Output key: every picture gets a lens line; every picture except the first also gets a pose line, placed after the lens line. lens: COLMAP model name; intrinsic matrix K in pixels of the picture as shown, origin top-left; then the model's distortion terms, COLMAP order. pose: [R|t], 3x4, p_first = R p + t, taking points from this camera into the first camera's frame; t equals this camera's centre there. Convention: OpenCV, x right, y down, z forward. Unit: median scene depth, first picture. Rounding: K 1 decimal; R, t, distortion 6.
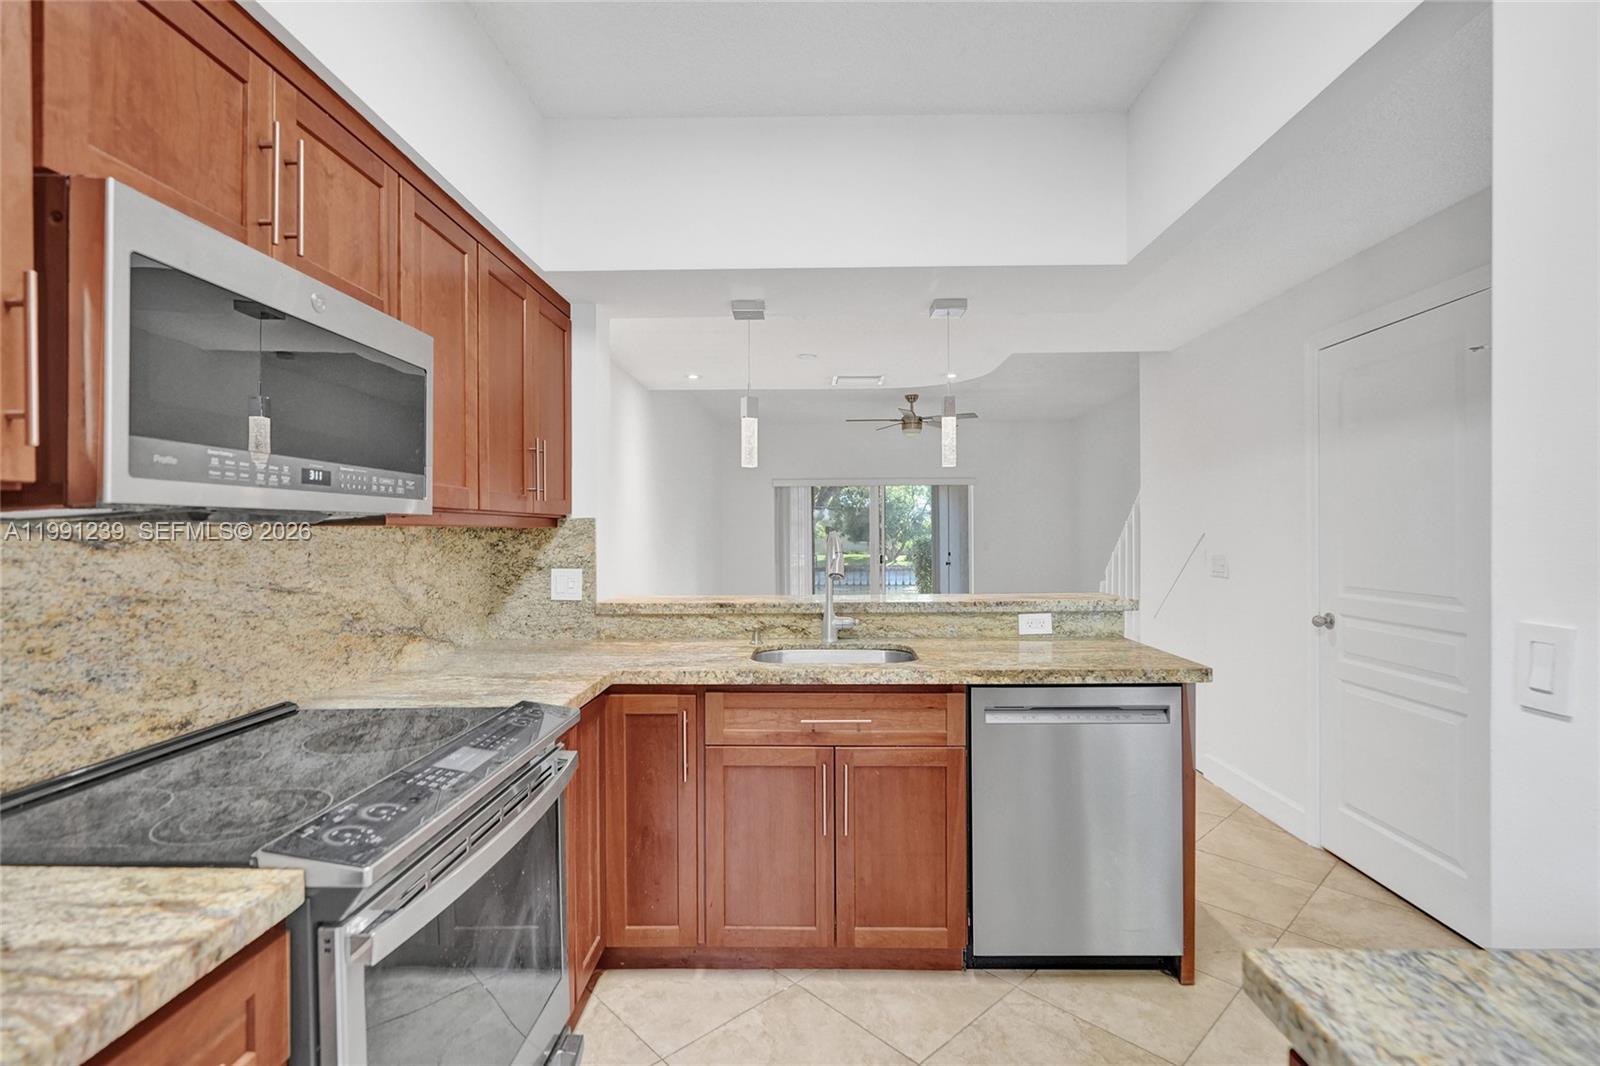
lens RADIAL K [[753.8, 0, 800.0], [0, 753.8, 533.0], [0, 0, 1]] dist [0.001193, 0.000883]
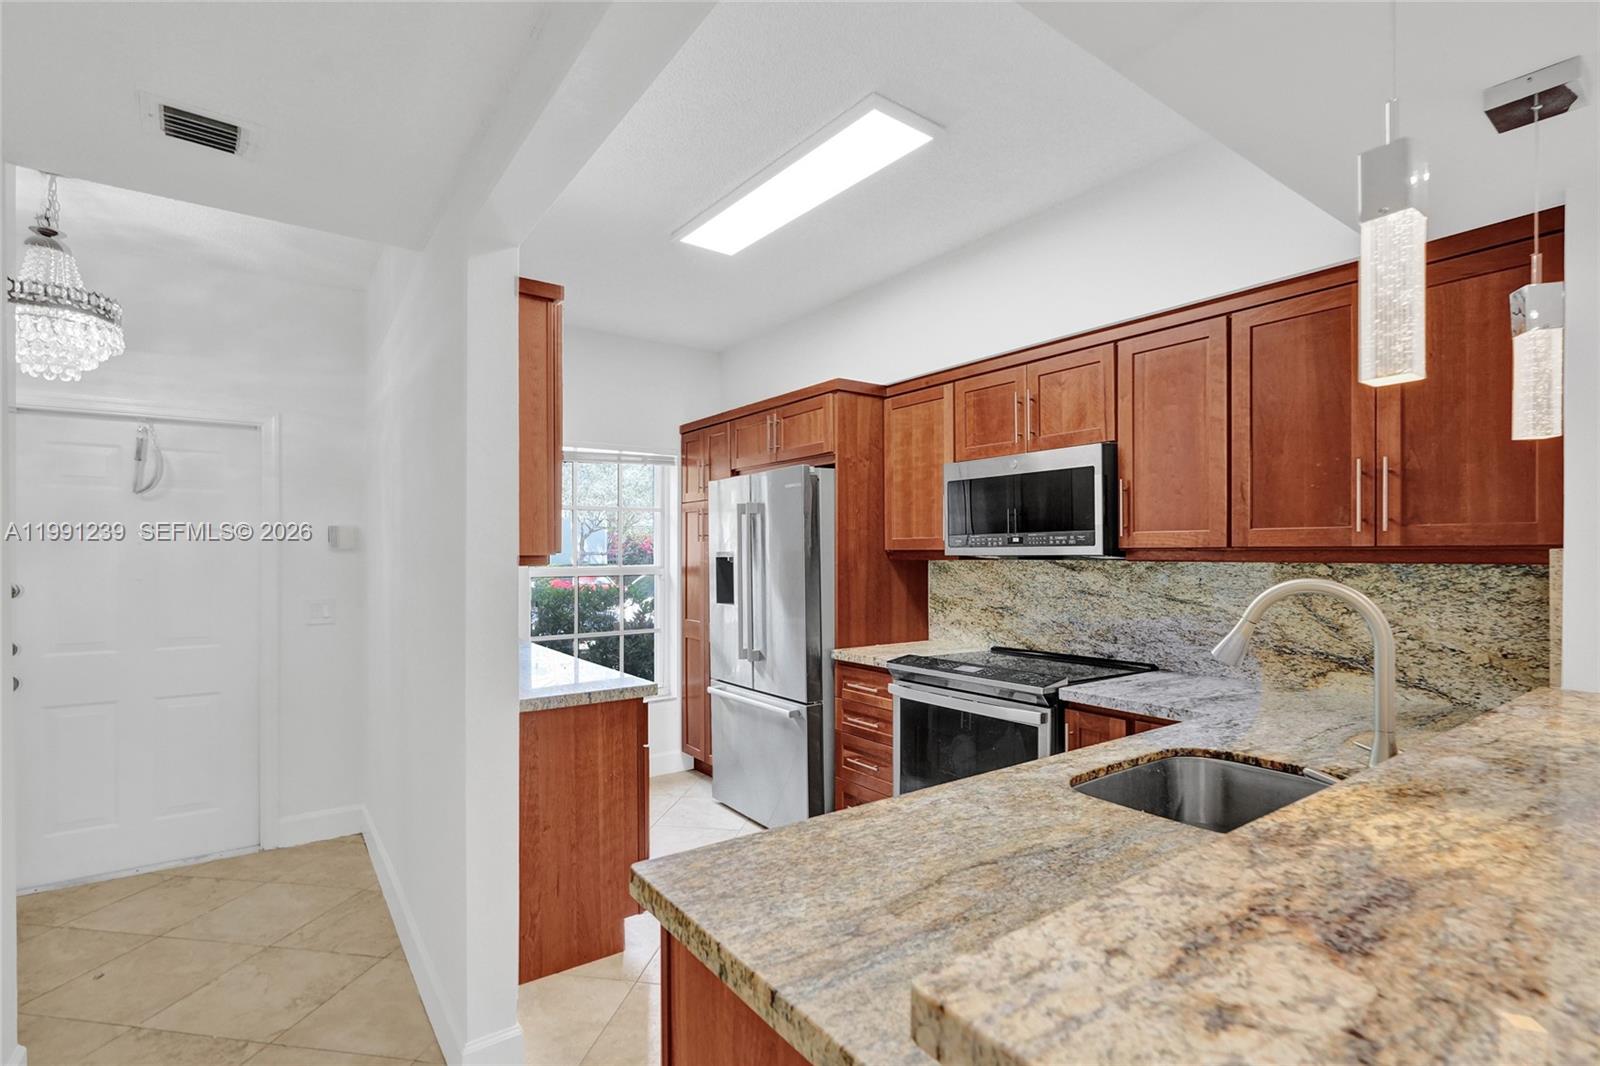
lens RADIAL K [[745.1, 0, 800.3], [0, 745.1, 550.3], [0, 0, 1]] dist [-0.003593, 0.000559]
pose [[-0.795203, 0.003970, -0.606330, 0.737841], [0.005015, 0.999987, -0.000029, -0.027727], [0.606323, -0.003064, -0.795213, 1.425774]]
